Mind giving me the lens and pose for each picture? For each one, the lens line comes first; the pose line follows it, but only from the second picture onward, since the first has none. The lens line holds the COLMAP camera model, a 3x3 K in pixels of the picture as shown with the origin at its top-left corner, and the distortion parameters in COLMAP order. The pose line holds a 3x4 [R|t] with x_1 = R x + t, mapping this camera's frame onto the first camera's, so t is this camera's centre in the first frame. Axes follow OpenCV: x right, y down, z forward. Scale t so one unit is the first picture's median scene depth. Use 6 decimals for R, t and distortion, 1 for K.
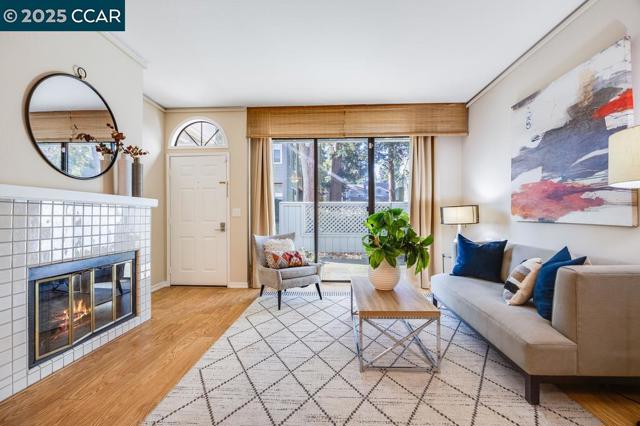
lens RADIAL K [[283.7, 0, 322.6], [0, 283.7, 213.2], [0, 0, 1]] dist [-0.001994, -0.000049]
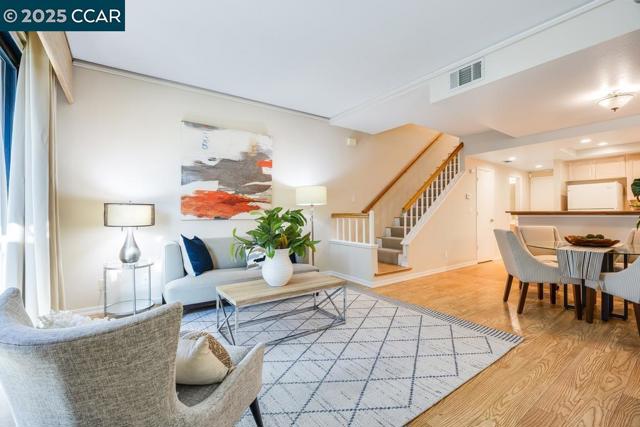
lens RADIAL K [[283.7, 0, 322.6], [0, 283.7, 213.7], [0, 0, 1]] dist [-0.001994, -0.000049]
pose [[-0.619722, 0.005471, 0.784803, -0.737340], [-0.000072, 0.999975, -0.007028, 0.012938], [-0.784822, -0.004412, -0.619706, 1.591036]]
